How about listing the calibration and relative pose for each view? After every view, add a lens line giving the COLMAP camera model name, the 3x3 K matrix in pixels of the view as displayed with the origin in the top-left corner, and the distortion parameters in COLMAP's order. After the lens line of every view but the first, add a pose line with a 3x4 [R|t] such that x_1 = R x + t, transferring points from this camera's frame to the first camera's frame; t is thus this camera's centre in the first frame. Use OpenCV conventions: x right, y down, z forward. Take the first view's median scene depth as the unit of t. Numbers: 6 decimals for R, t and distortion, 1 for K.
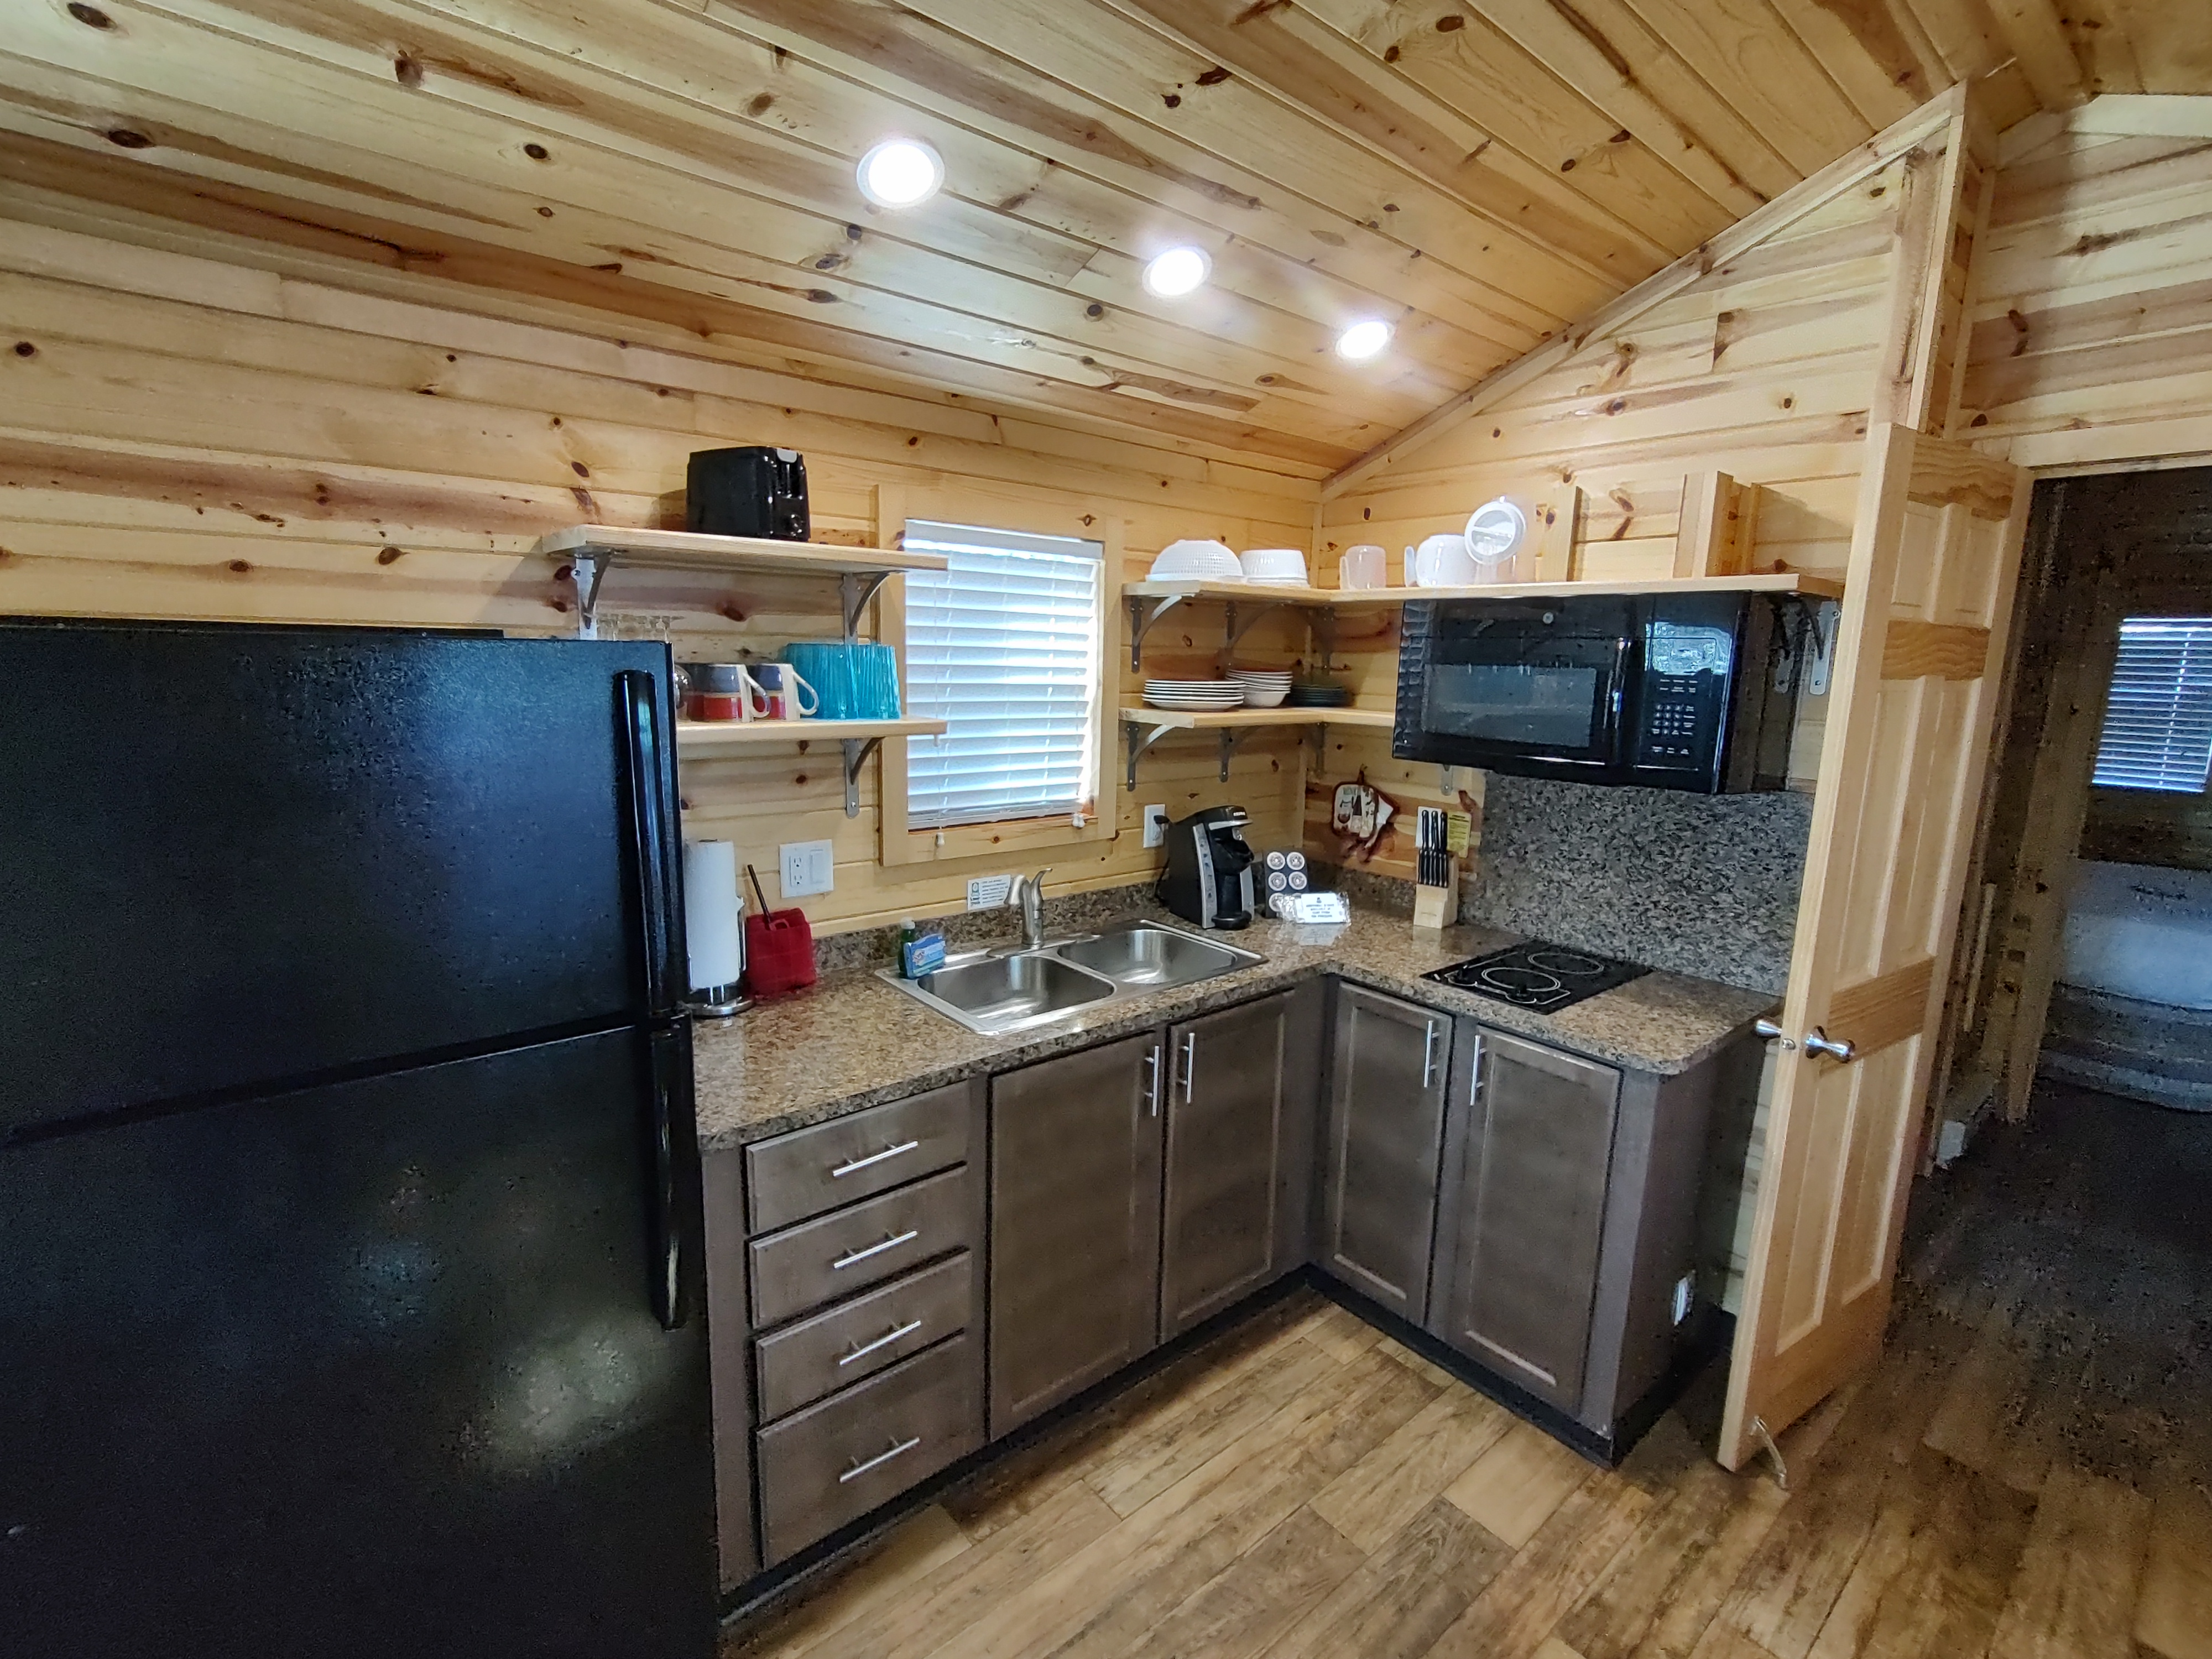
lens RADIAL K [[1009.2, 0, 1107.9], [0, 1009.2, 826.9], [0, 0, 1]] dist [-0.005266, -0.000604]
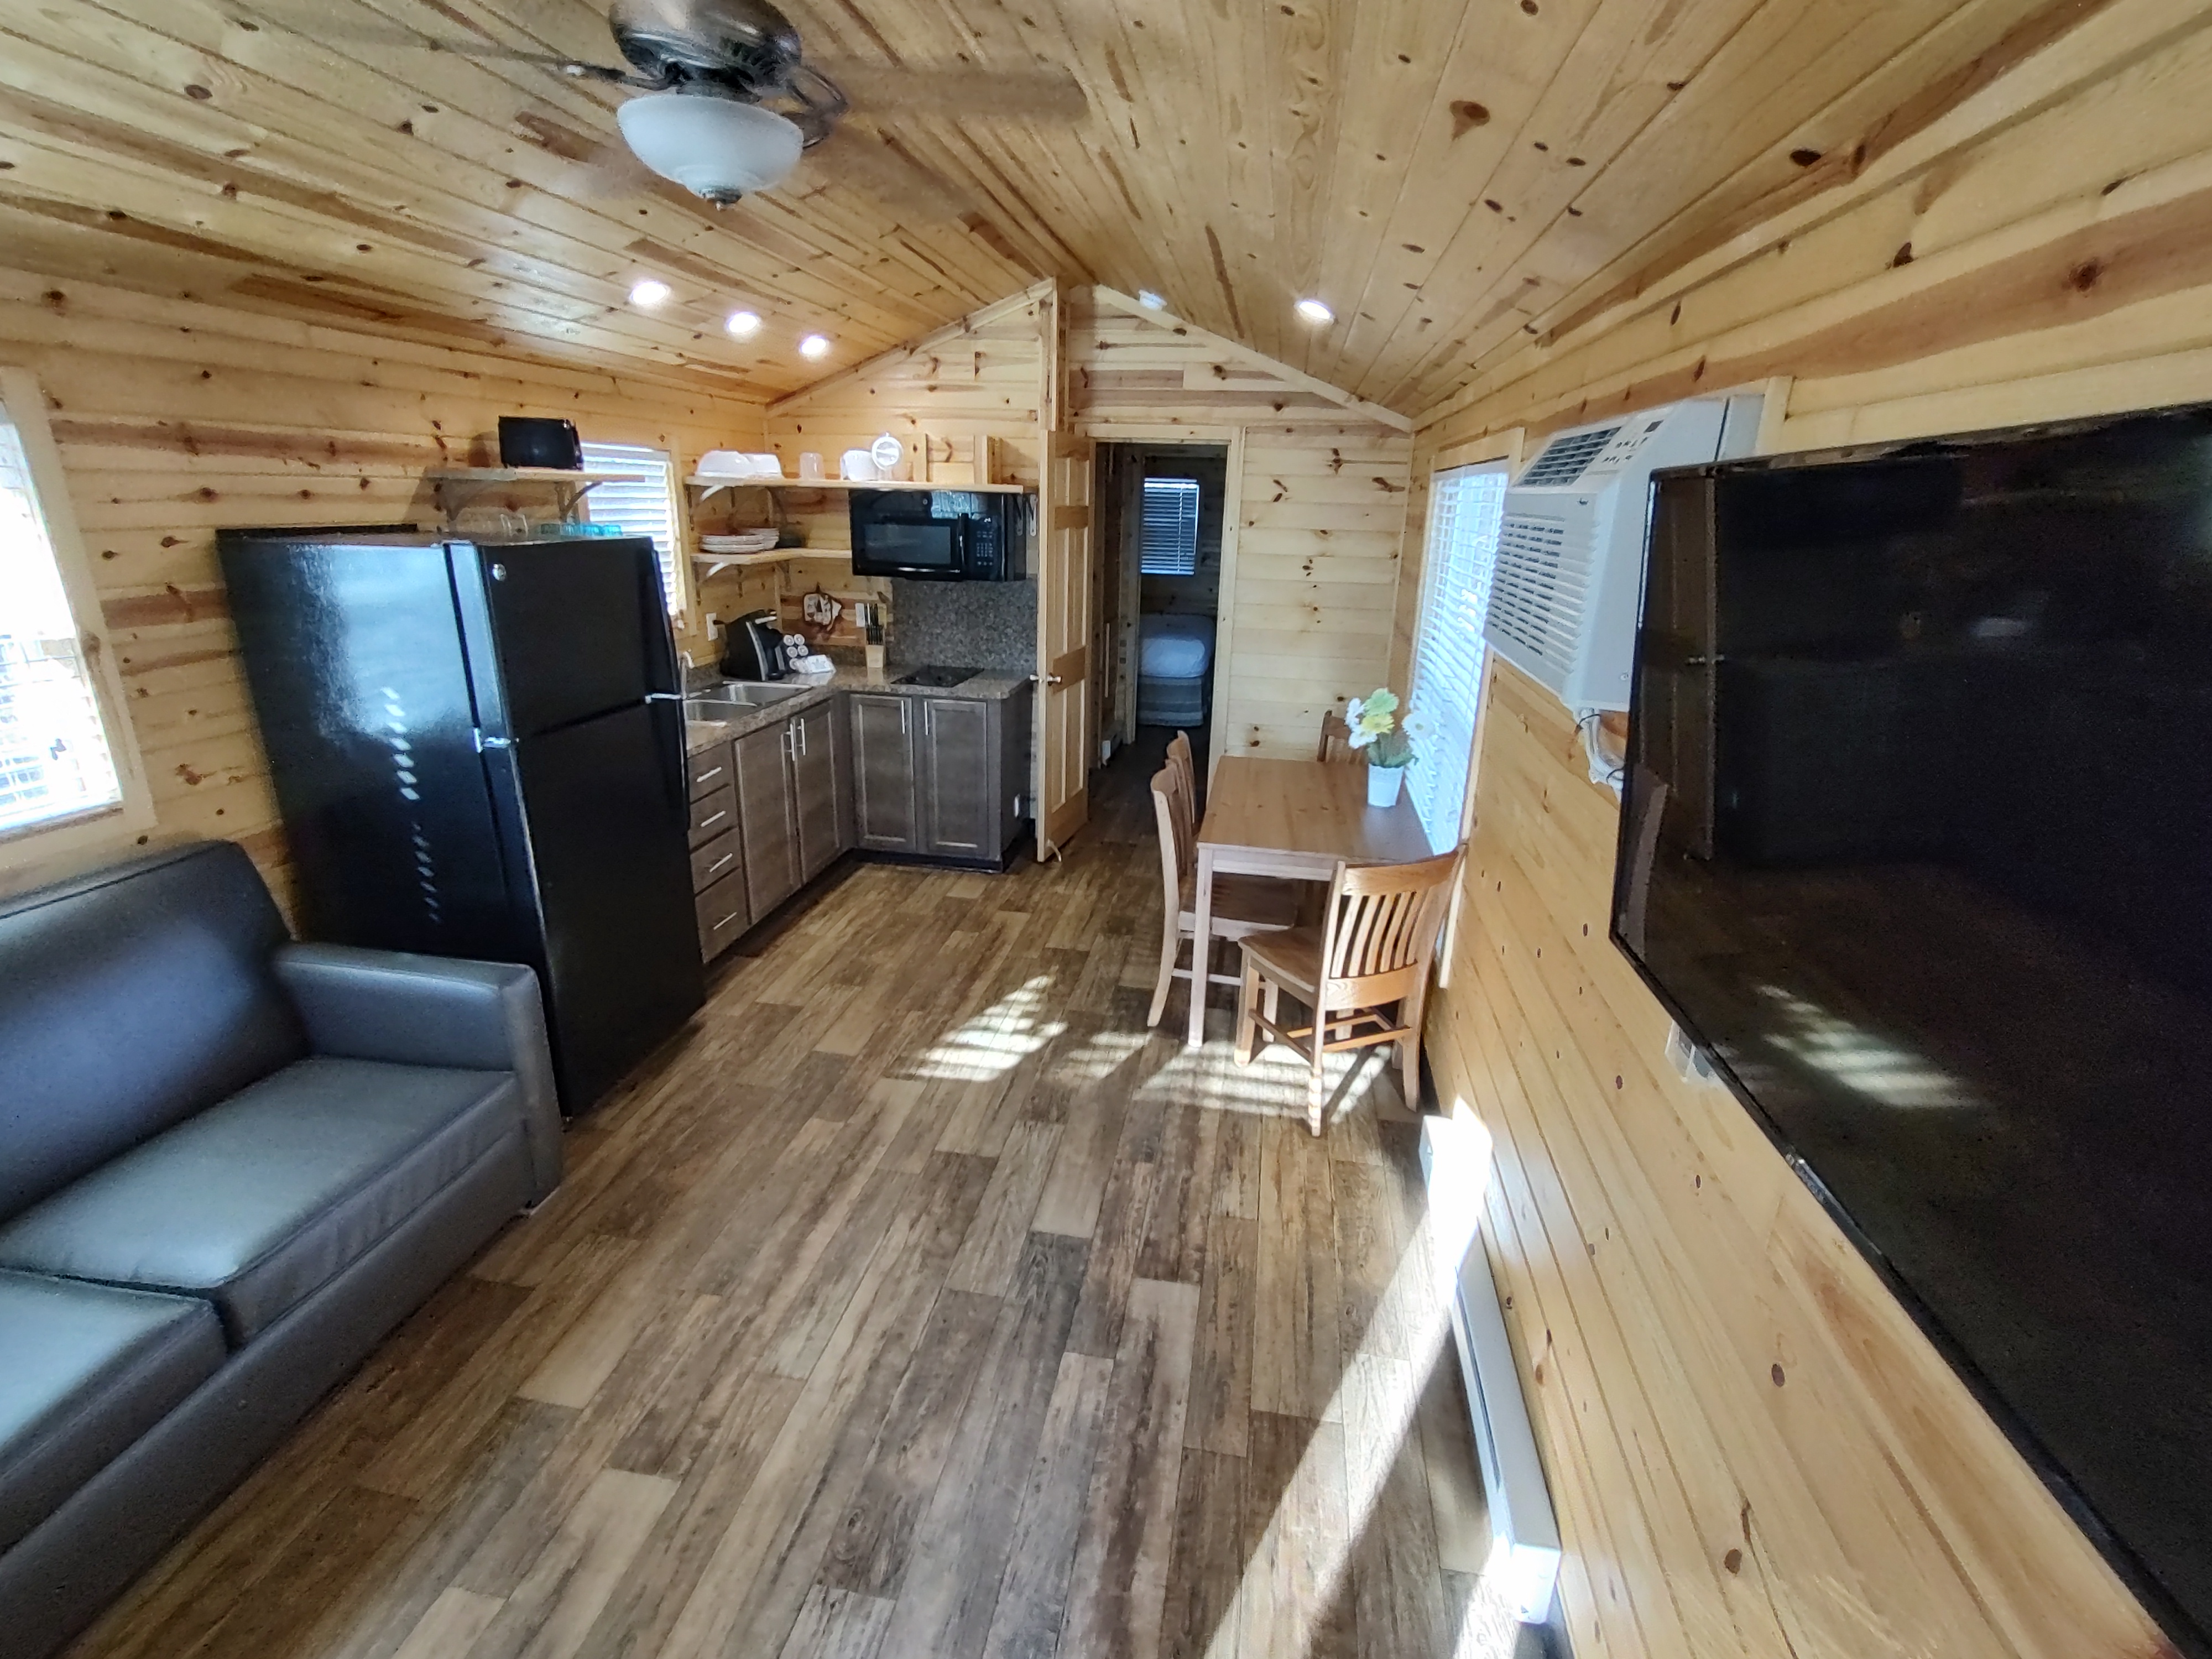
lens RADIAL K [[1009.2, 0, 1103.8], [0, 1009.2, 829.0], [0, 0, 1]] dist [-0.005266, -0.000604]
pose [[0.764585, -0.207465, 0.610219, -0.670737], [0.102630, 0.973887, 0.202513, 0.066269], [-0.636299, -0.092212, 0.765912, -0.869334]]
